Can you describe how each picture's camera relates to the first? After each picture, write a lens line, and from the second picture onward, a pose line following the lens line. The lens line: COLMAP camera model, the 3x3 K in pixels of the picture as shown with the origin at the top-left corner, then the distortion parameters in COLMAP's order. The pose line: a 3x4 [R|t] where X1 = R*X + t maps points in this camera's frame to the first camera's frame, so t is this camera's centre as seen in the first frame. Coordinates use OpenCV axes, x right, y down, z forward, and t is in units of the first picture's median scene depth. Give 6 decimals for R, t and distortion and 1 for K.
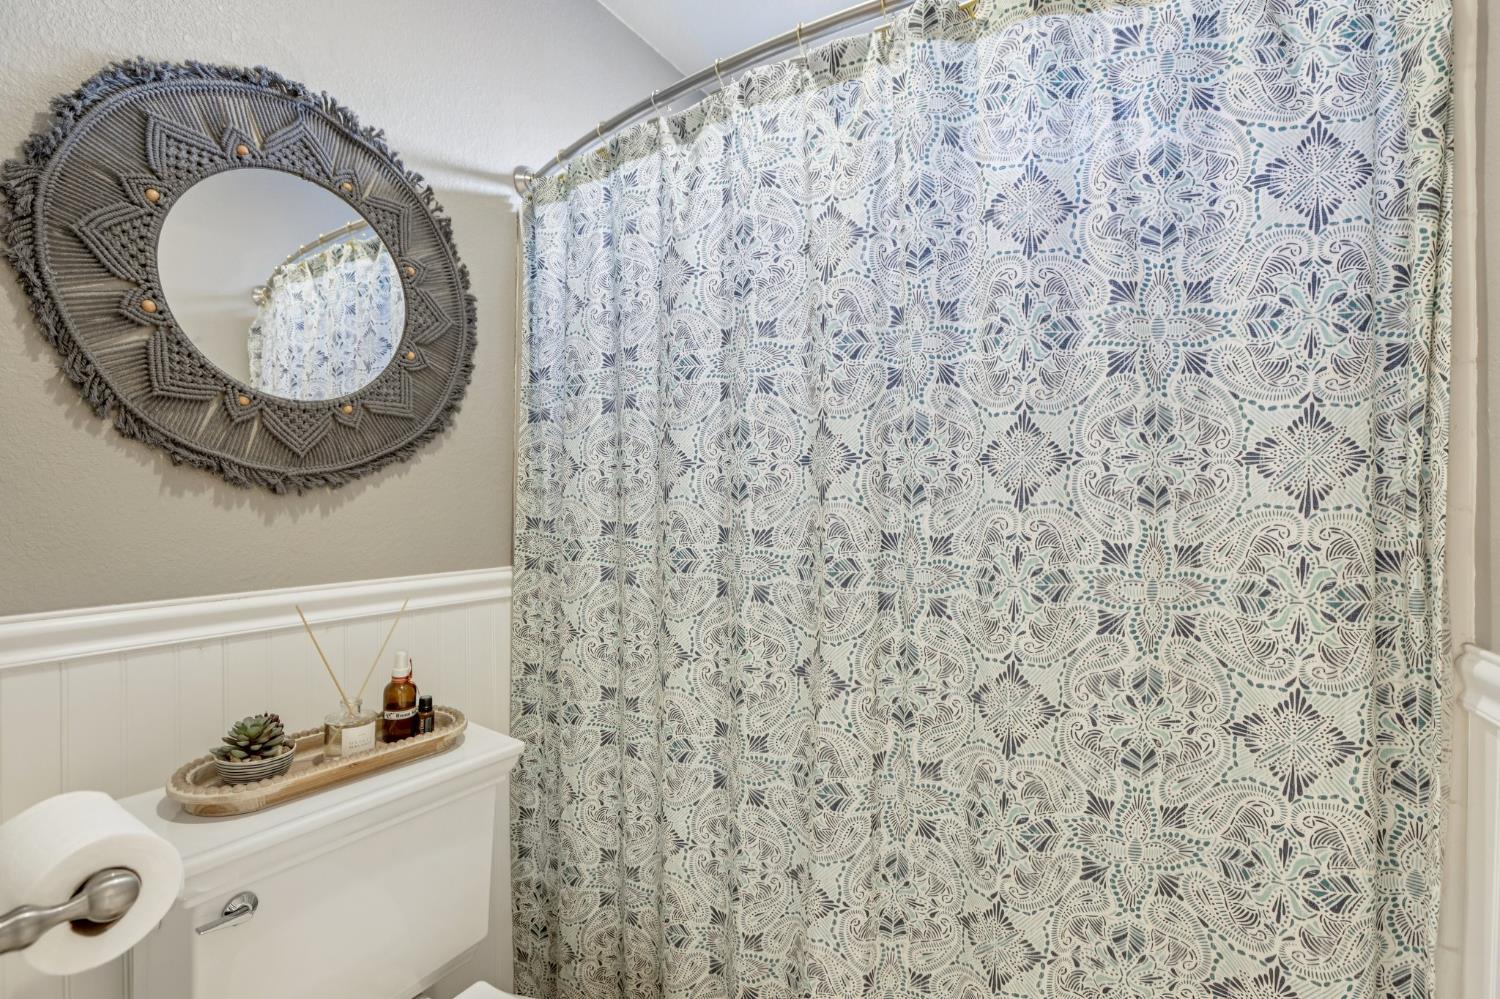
lens RADIAL K [[675.9, 0, 746.1], [0, 675.9, 500.5], [0, 0, 1]] dist [-0.050813, 0.011215]
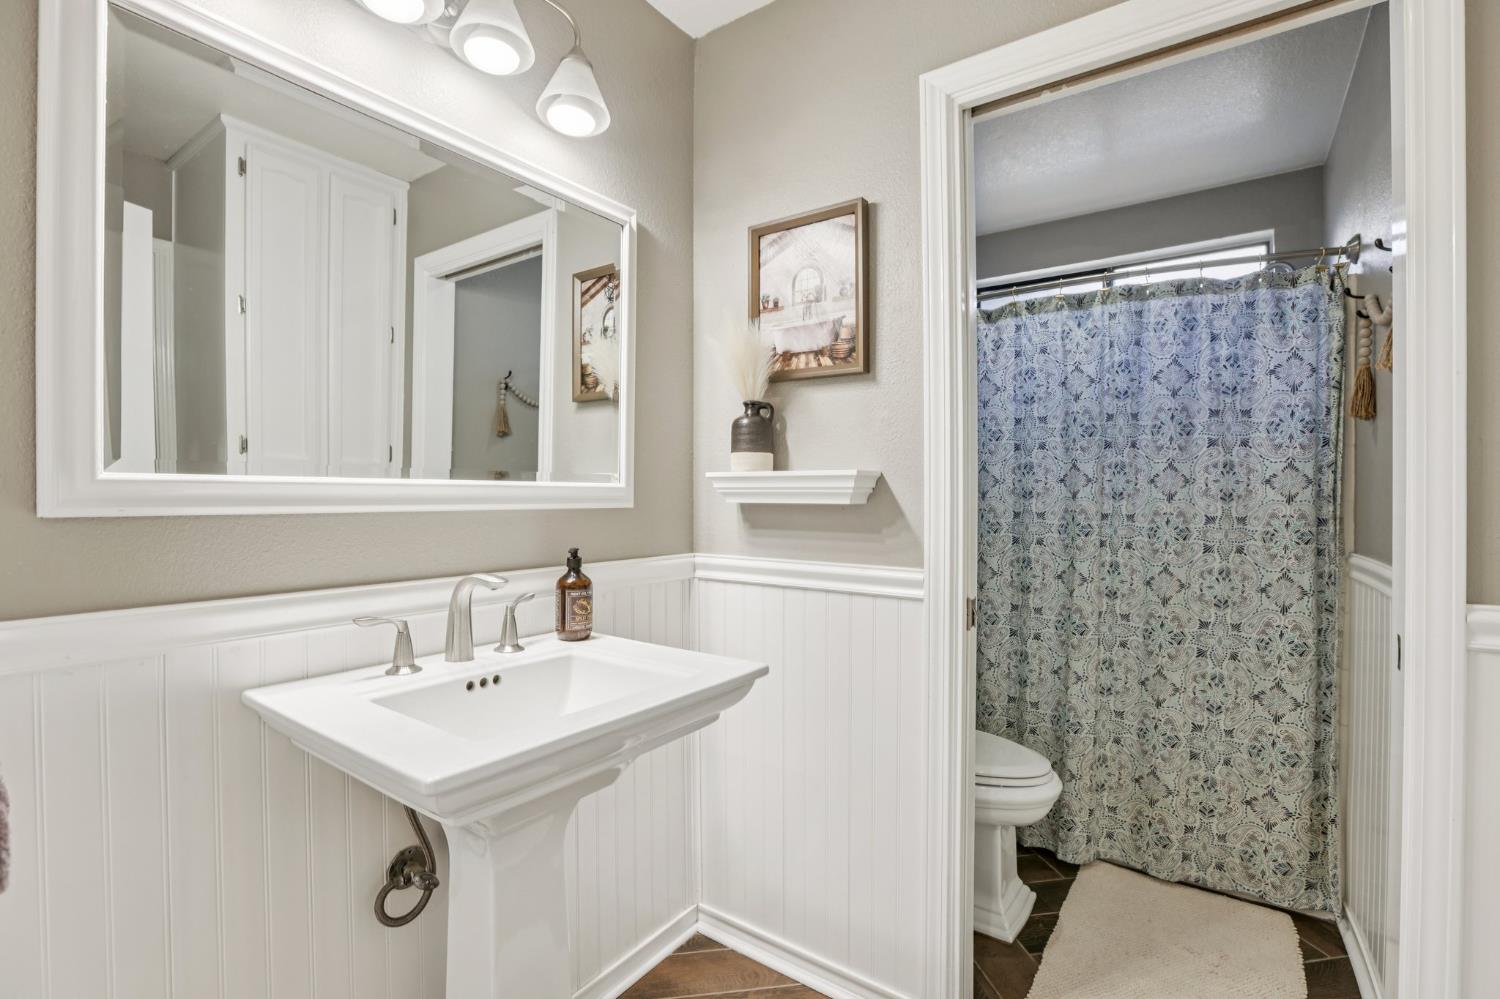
lens RADIAL K [[675.9, 0, 744.6], [0, 675.9, 500.5], [0, 0, 1]] dist [-0.050813, 0.011215]
pose [[0.997004, -0.001911, -0.077321, -0.941332], [0.002180, 0.999992, 0.003383, -0.004780], [0.077313, -0.003542, 0.997001, -1.516464]]
